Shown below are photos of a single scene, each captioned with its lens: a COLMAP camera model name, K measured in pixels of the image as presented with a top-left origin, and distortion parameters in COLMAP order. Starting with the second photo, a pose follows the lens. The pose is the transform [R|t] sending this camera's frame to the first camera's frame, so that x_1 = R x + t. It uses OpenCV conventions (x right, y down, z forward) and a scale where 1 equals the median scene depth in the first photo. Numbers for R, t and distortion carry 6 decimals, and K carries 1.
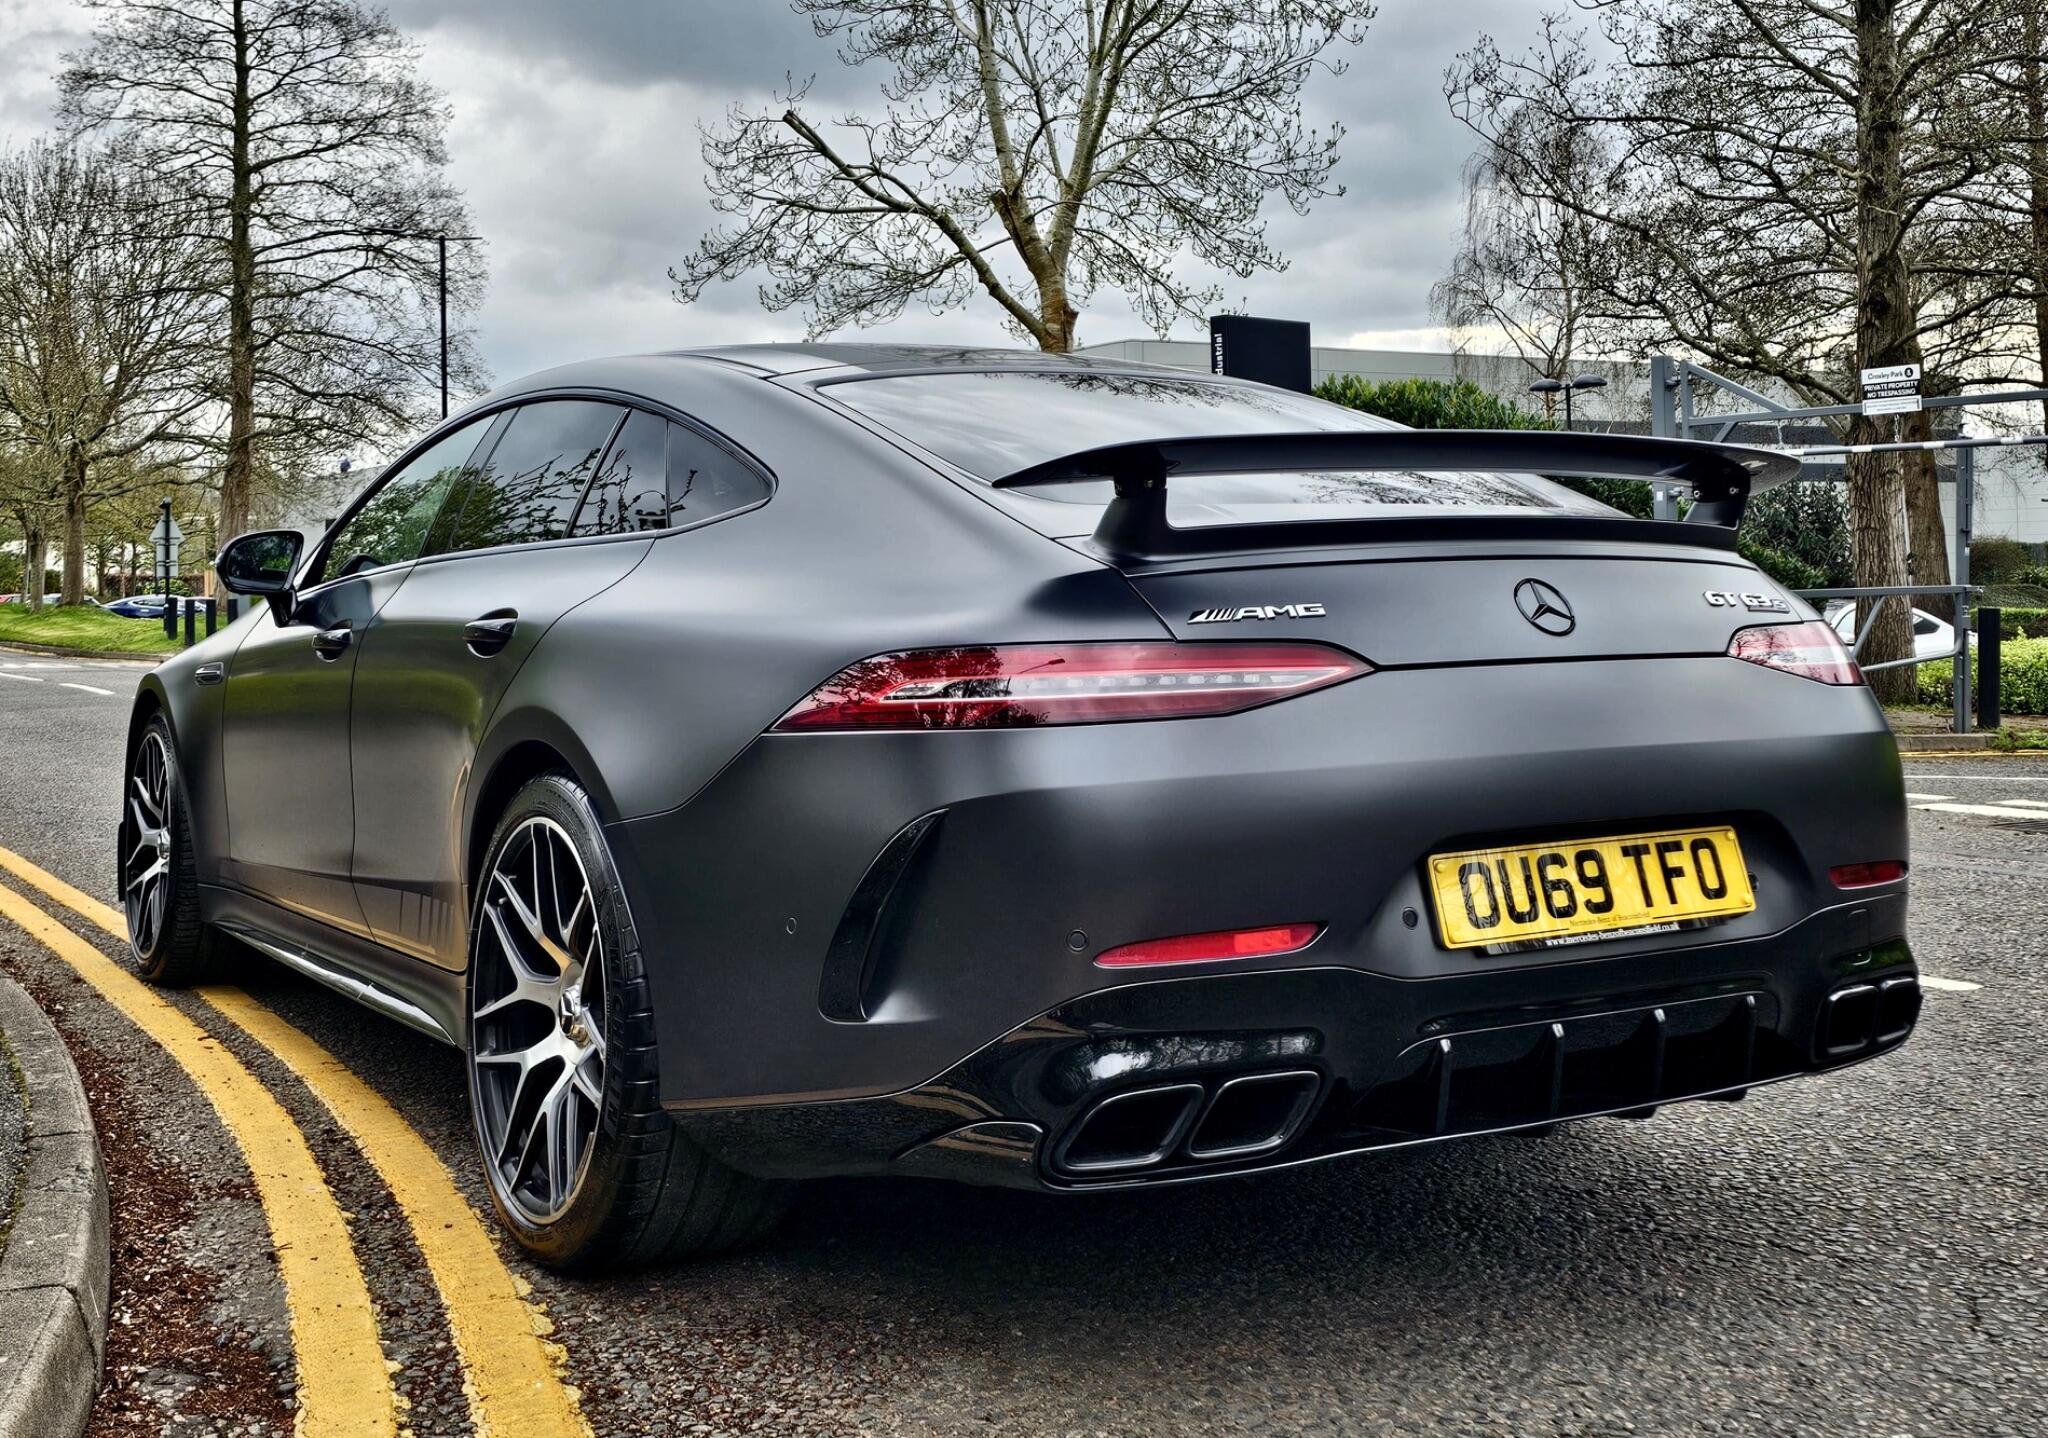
lens RADIAL K [[2227.3, 0, 958.3], [0, 2227.3, 686.8], [0, 0, 1]] dist [0.106199, -0.153396]
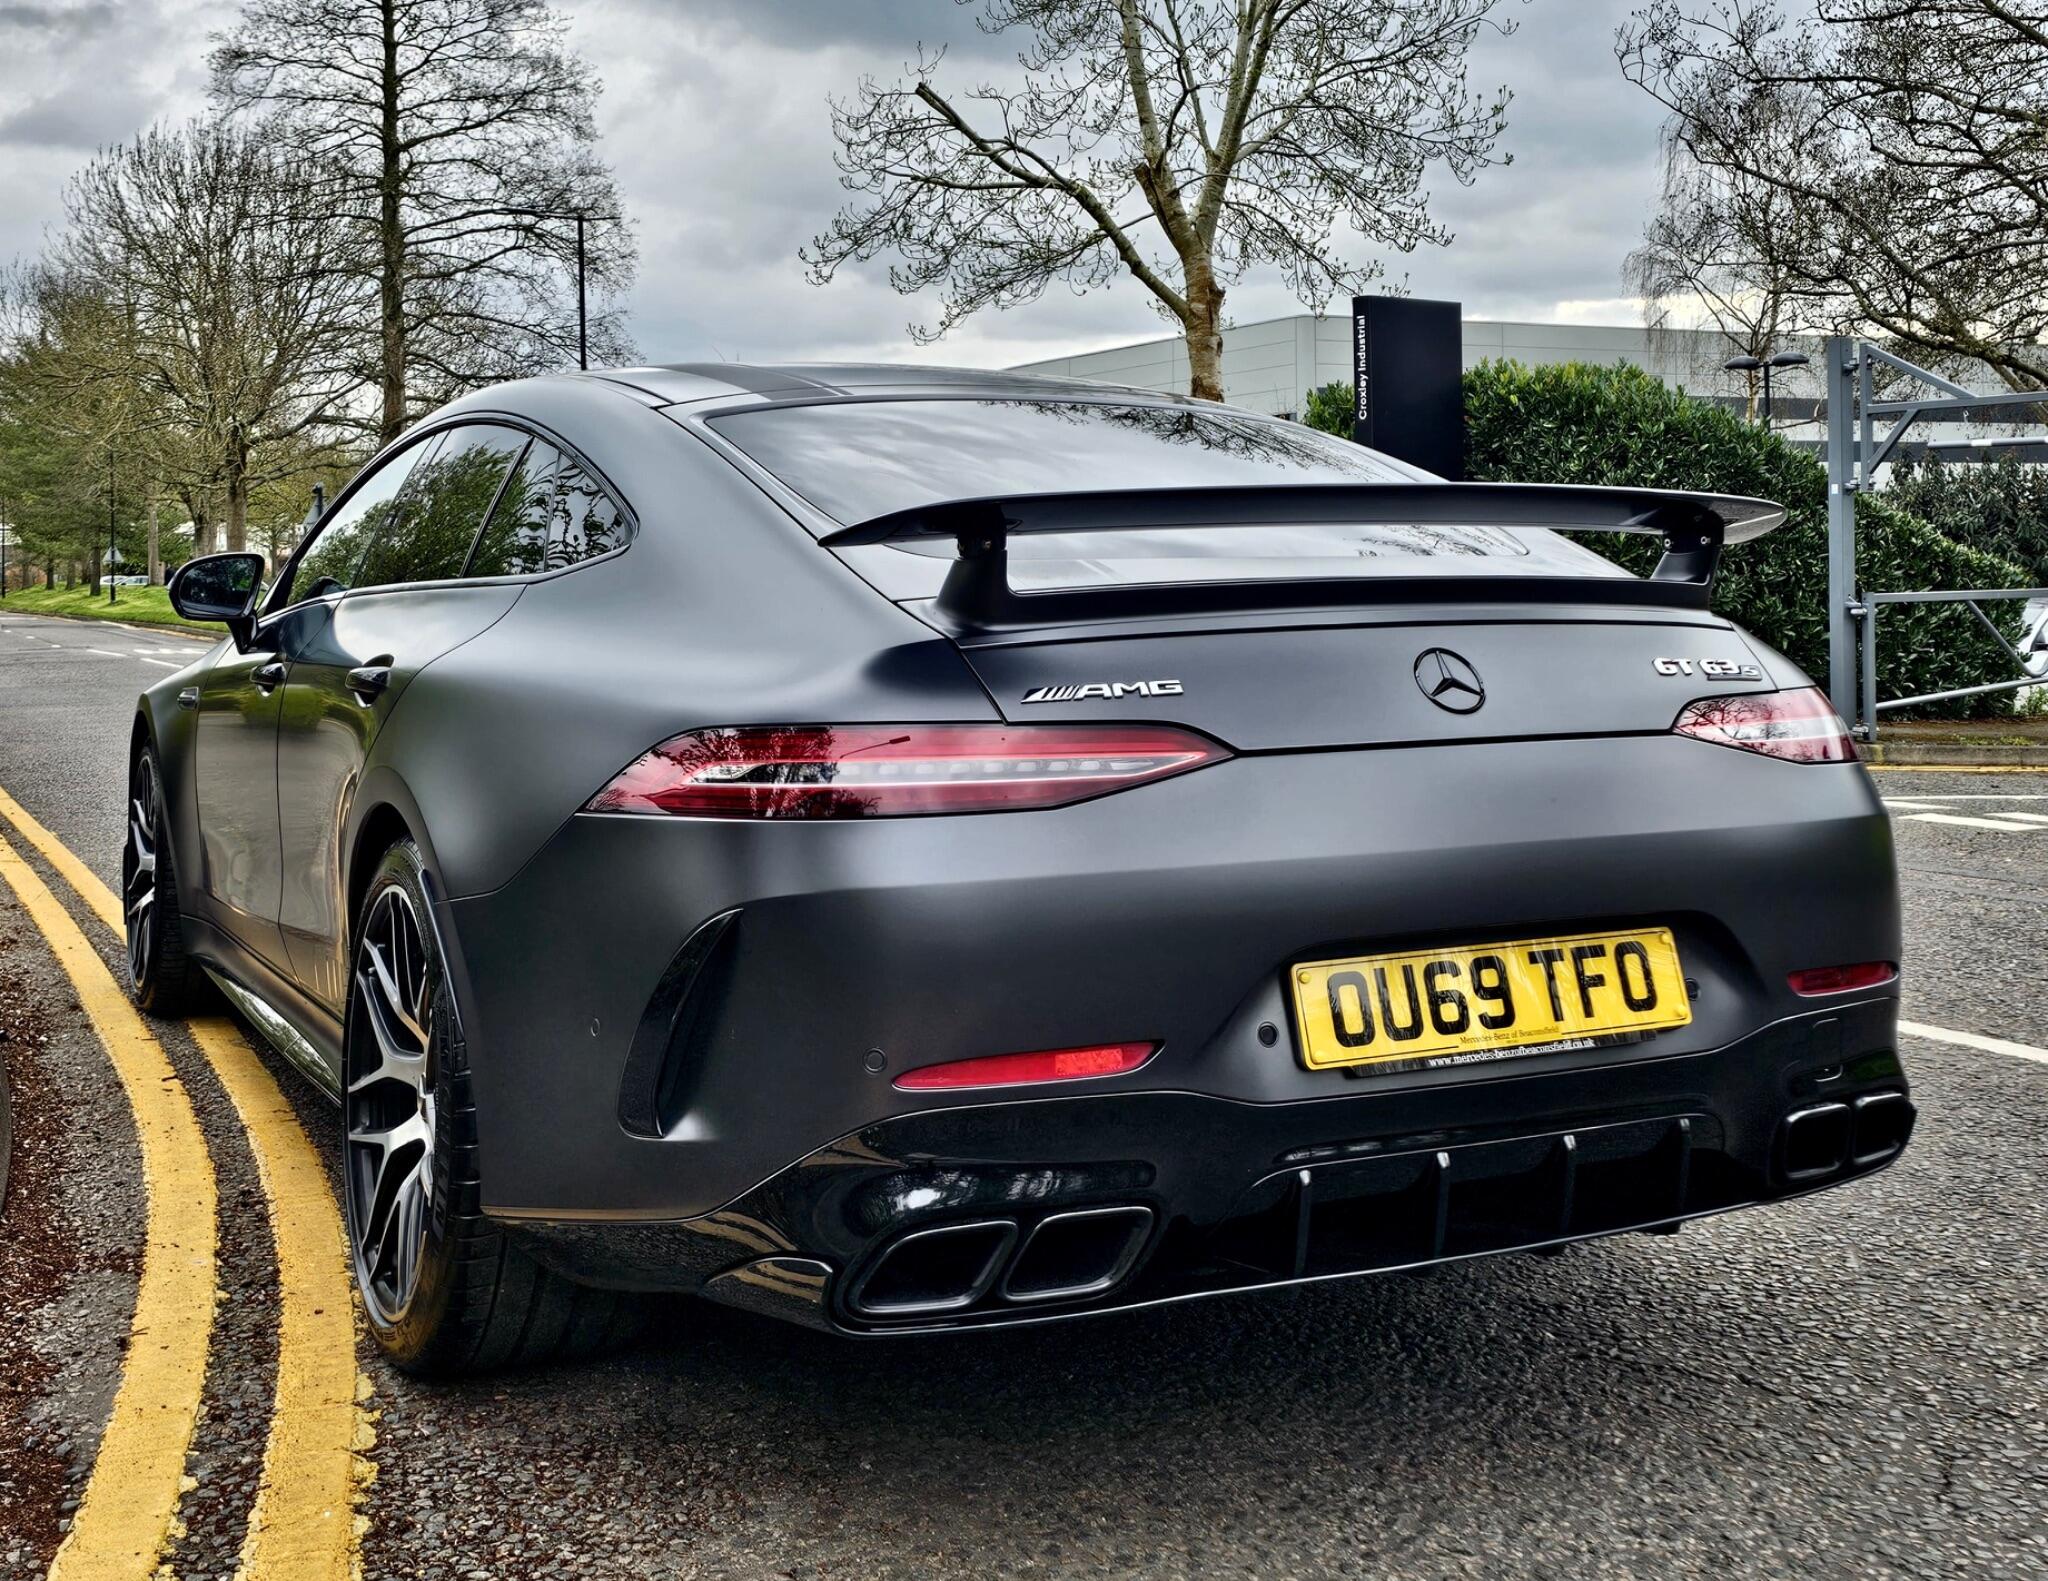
lens RADIAL K [[2299.7, 0, 924.2], [0, 2299.7, 746.1], [0, 0, 1]] dist [0.092920, -0.120728]
pose [[0.996832, 0.009873, -0.078922, 0.097765], [-0.007593, 0.999546, 0.029141, -0.026871], [0.079174, -0.028450, 0.996455, 0.054208]]
